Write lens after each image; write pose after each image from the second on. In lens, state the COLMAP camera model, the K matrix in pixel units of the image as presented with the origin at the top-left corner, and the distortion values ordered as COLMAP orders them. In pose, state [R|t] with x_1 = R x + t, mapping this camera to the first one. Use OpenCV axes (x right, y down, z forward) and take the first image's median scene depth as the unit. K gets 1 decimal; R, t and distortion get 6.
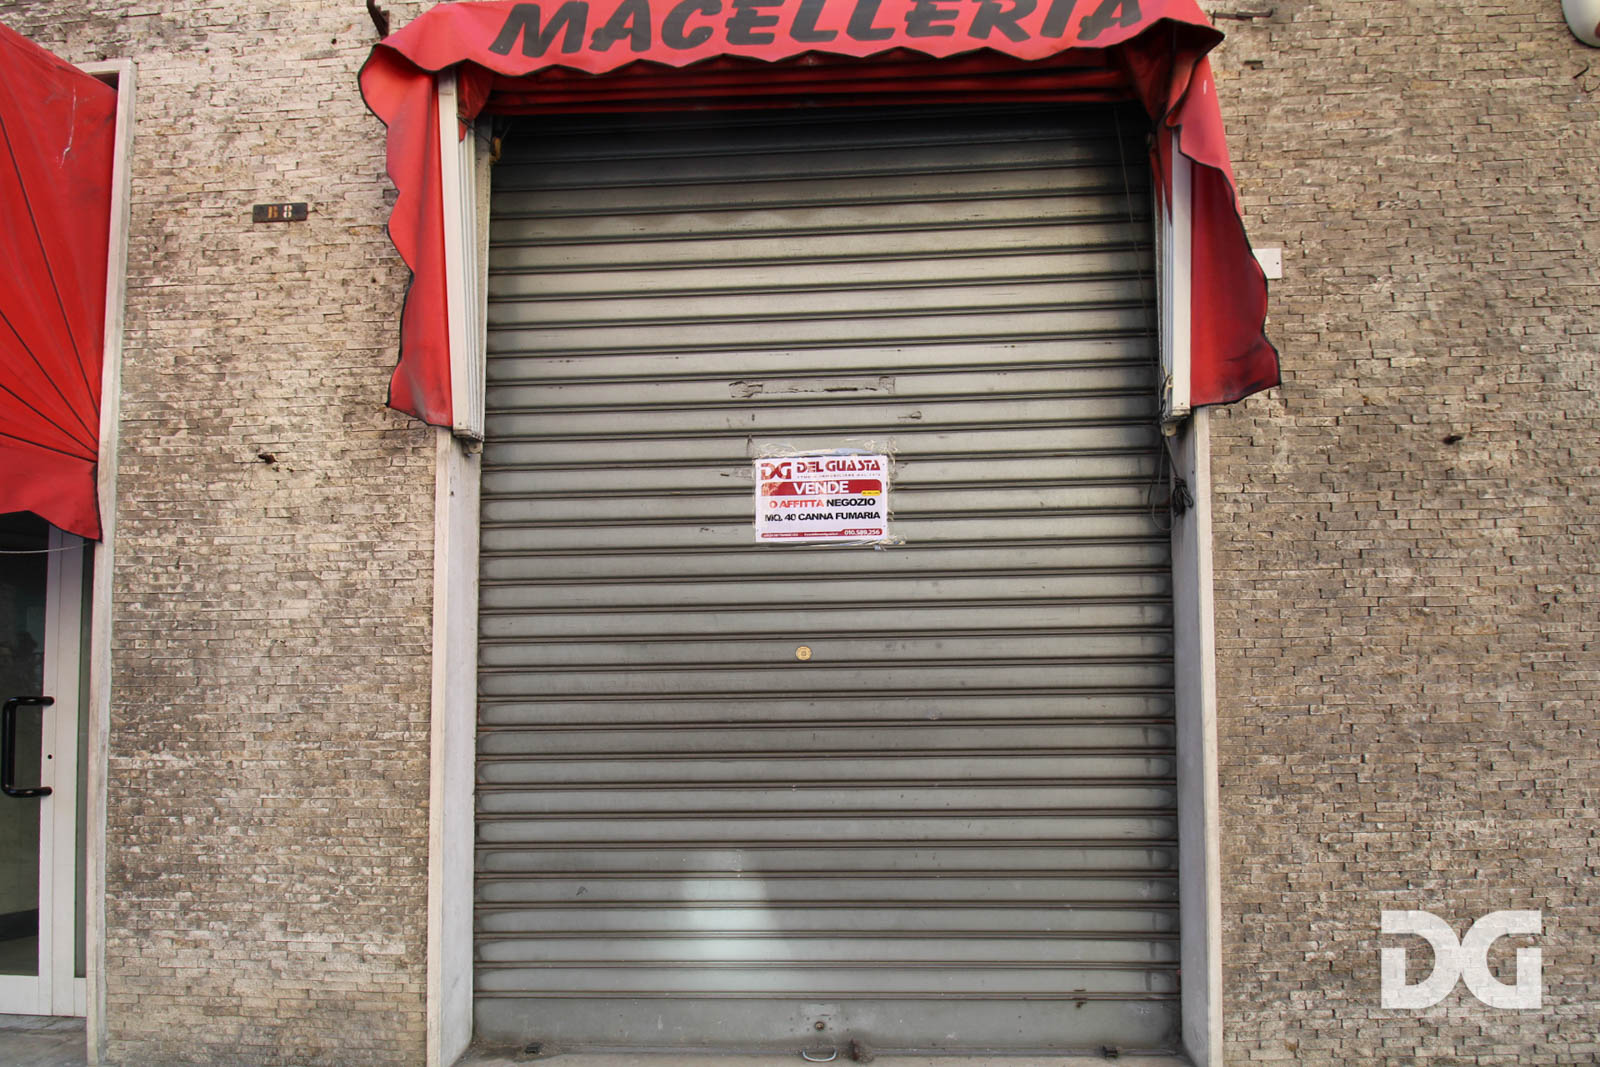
lens RADIAL K [[733.8, 0, 777.7], [0, 733.8, 506.3], [0, 0, 1]] dist [-0.009159, -0.009405]
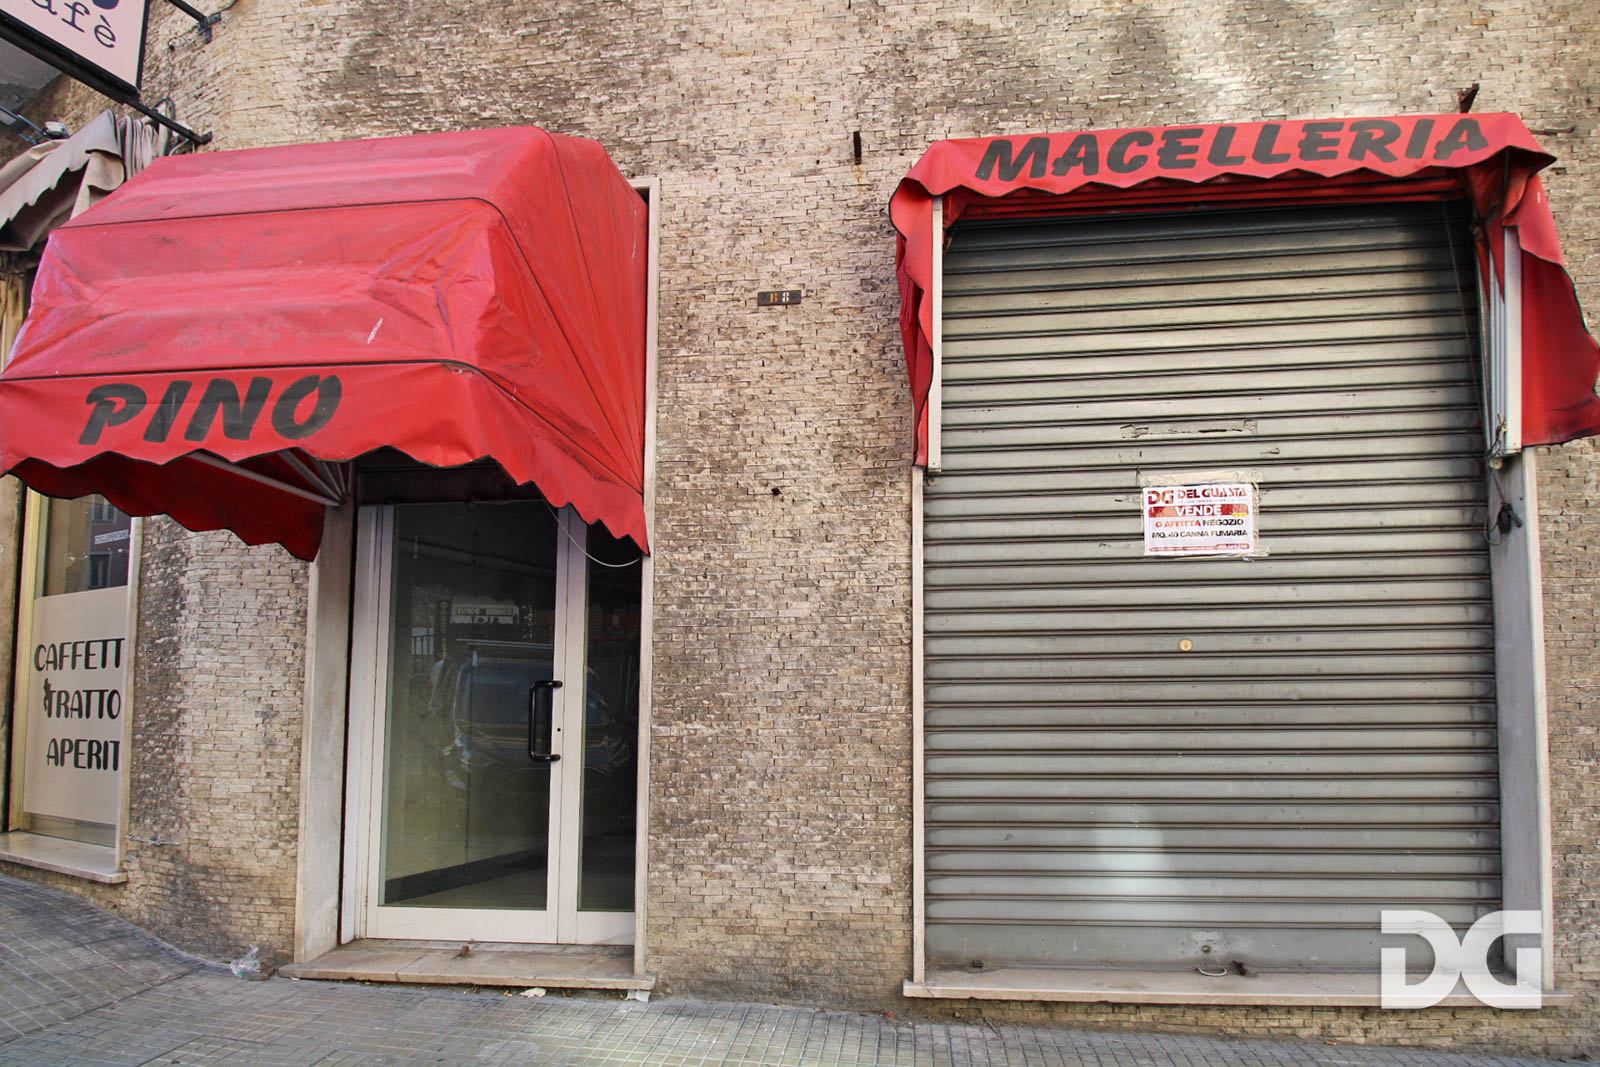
lens RADIAL K [[733.8, 0, 802.7], [0, 733.8, 492.8], [0, 0, 1]] dist [-0.009159, -0.009405]
pose [[0.998850, -0.004893, -0.047688, -0.587098], [0.004196, 0.999883, -0.014711, -0.043327], [0.047755, 0.014494, 0.998754, -0.278872]]
